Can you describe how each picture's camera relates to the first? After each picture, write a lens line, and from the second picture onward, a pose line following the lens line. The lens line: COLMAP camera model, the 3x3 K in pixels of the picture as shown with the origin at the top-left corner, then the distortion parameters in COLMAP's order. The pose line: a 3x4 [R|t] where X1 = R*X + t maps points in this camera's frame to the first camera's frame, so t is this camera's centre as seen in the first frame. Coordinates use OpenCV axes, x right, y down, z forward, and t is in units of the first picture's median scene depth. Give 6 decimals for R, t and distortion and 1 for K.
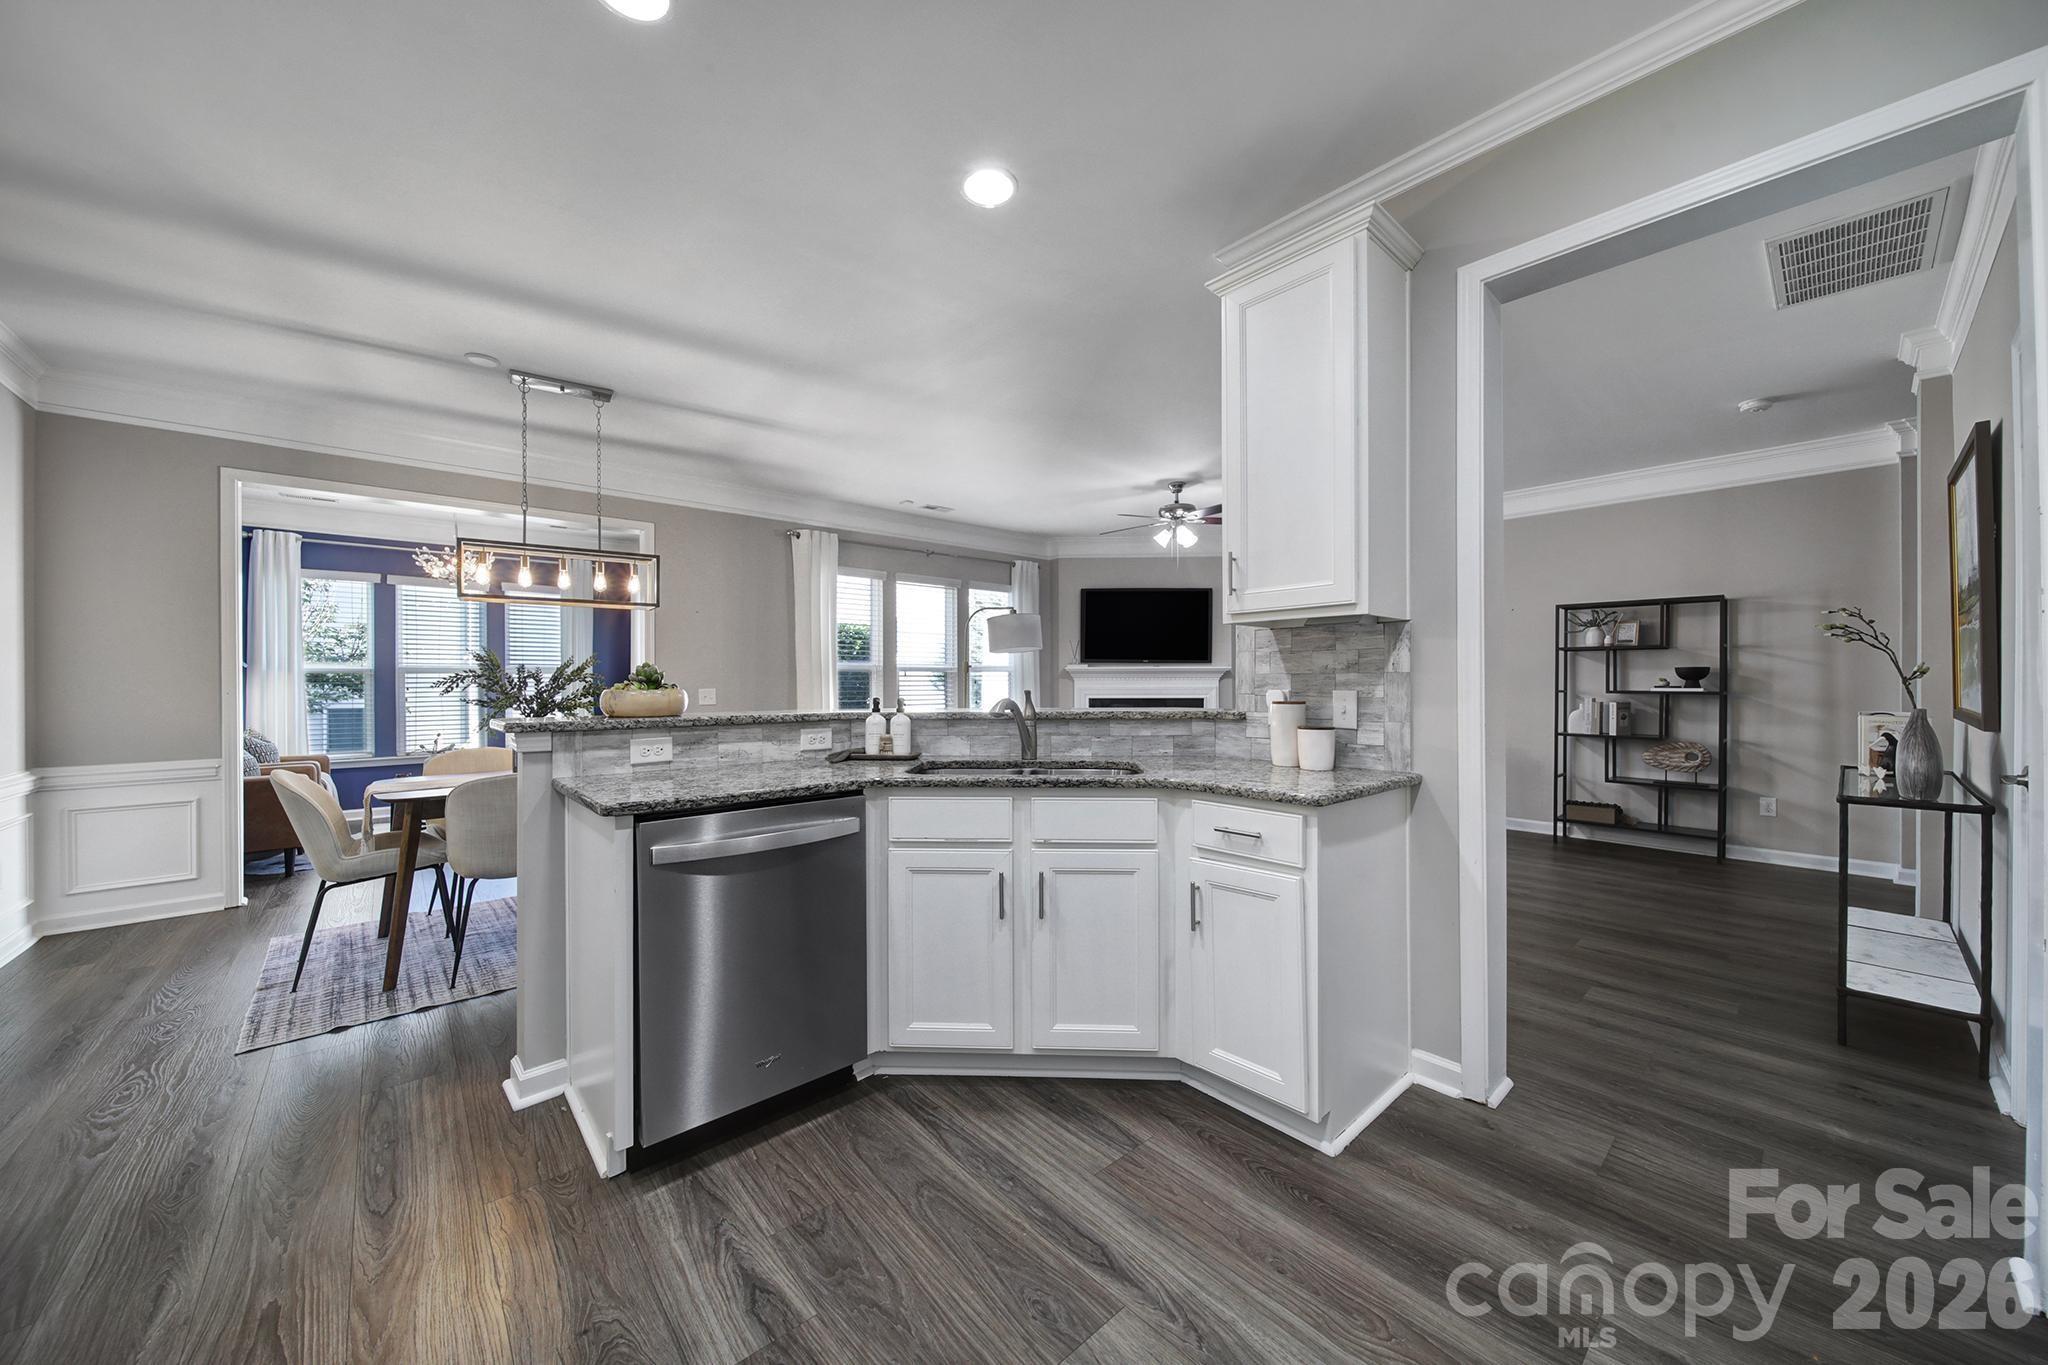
lens RADIAL K [[728.3, 0, 1028.9], [0, 728.3, 683.7], [0, 0, 1]] dist [0.000468, 0.000058]
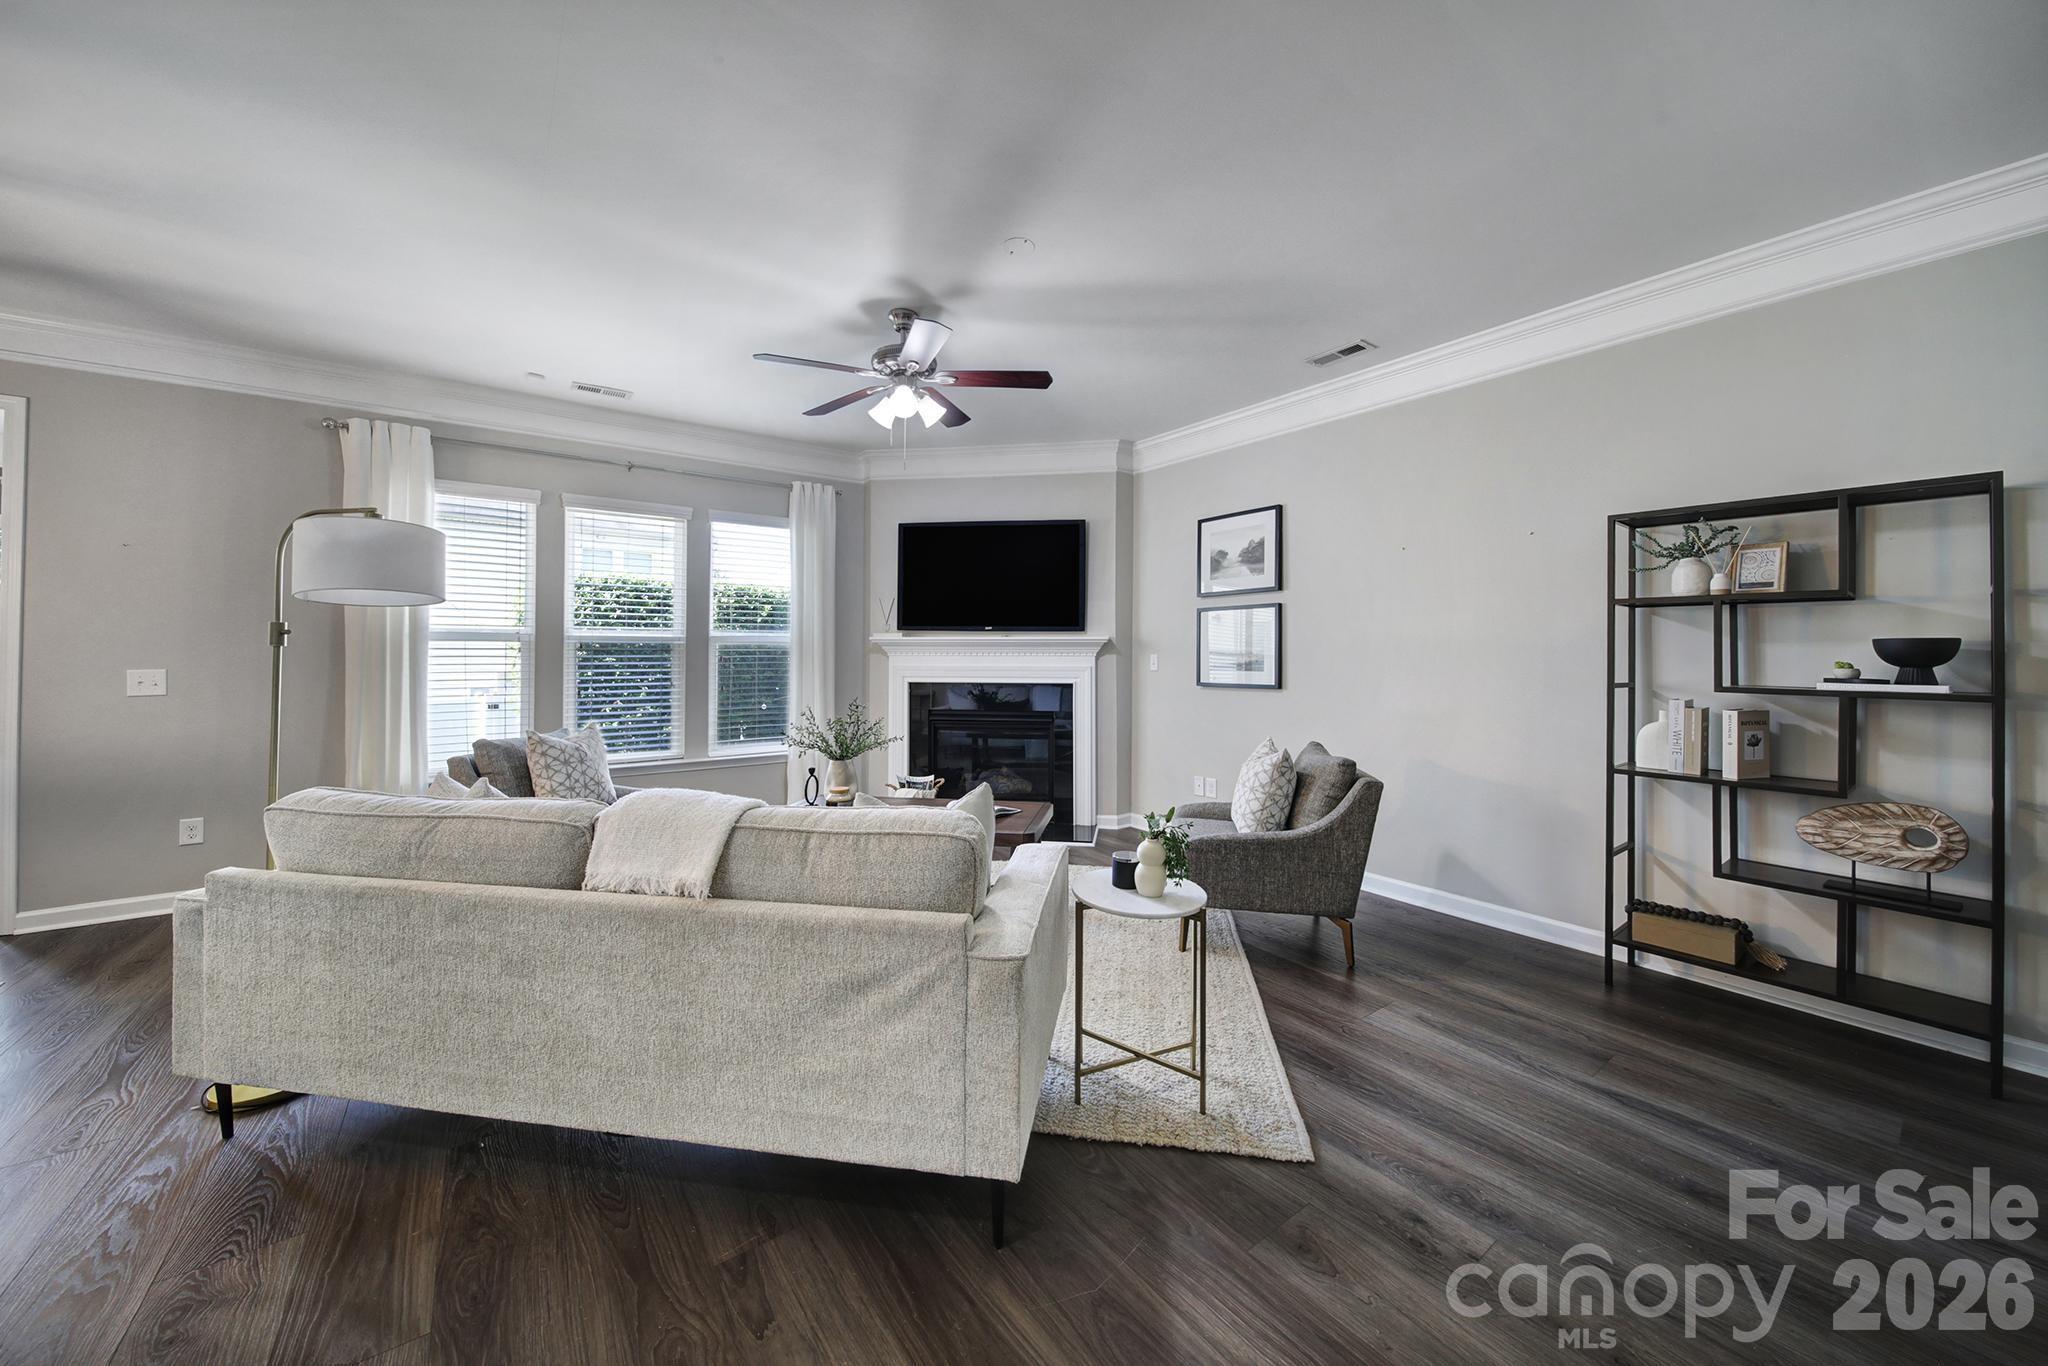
lens RADIAL K [[725.9, 0, 1032.1], [0, 725.9, 645.2], [0, 0, 1]] dist [-0.002342, 0.000221]
pose [[0.996164, 0.004595, -0.087388, 0.372847], [-0.005889, 0.999877, -0.014558, -0.007898], [0.087310, 0.015017, 0.996068, 0.468556]]
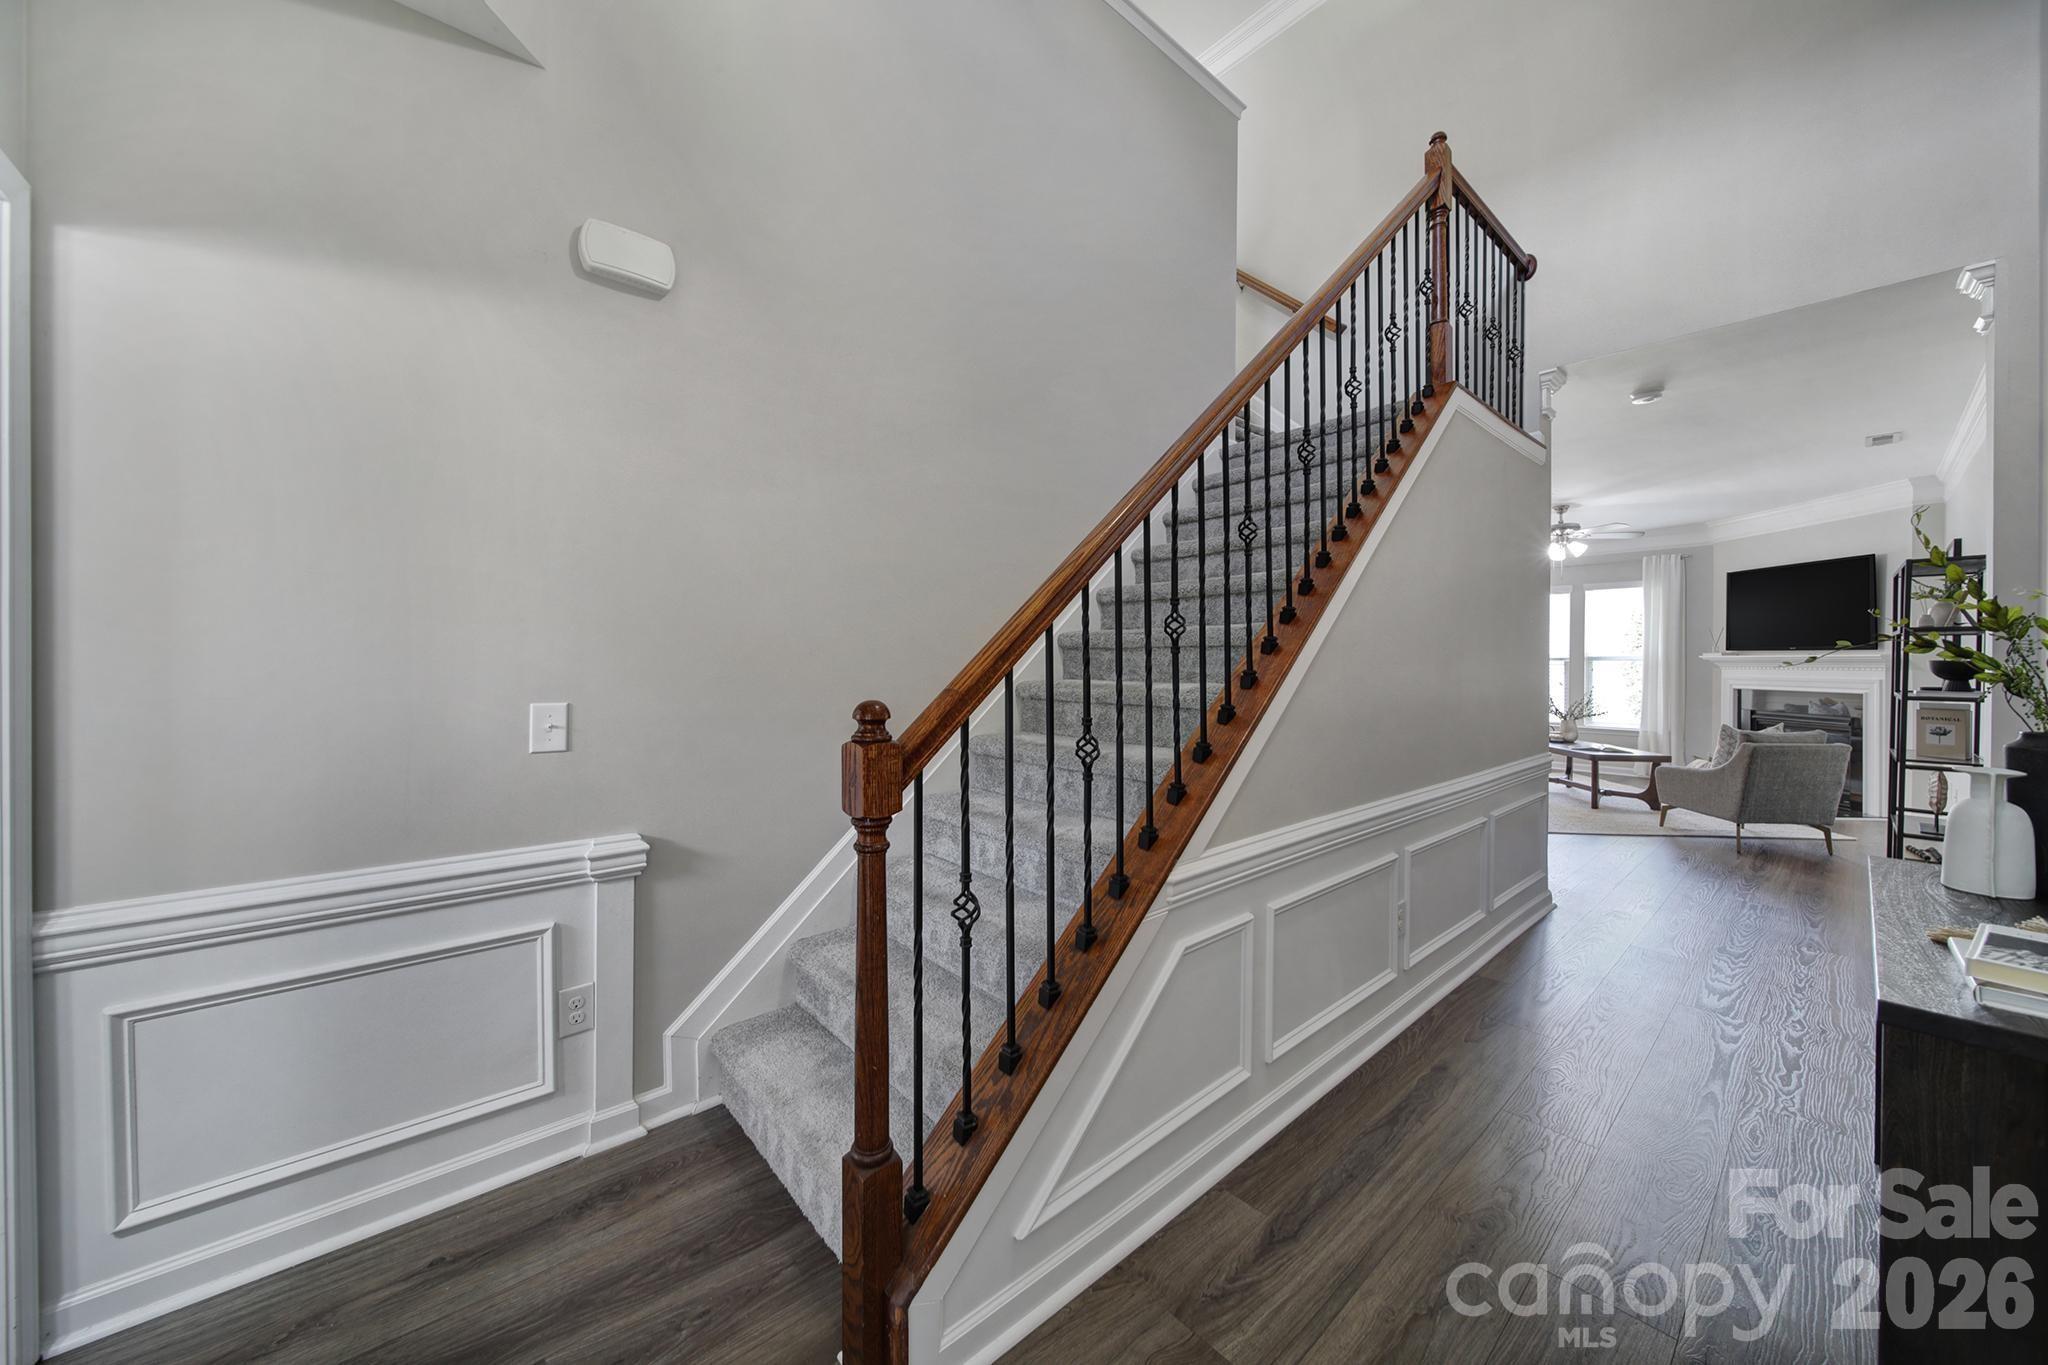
lens RADIAL K [[725.9, 0, 1036.6], [0, 725.9, 667.1], [0, 0, 1]] dist [-0.002342, 0.000221]
pose [[-0.007364, 0.011197, -0.999910, 1.483490], [-0.005123, 0.999924, 0.011235, -0.018635], [0.999960, 0.005206, -0.007306, 0.149287]]
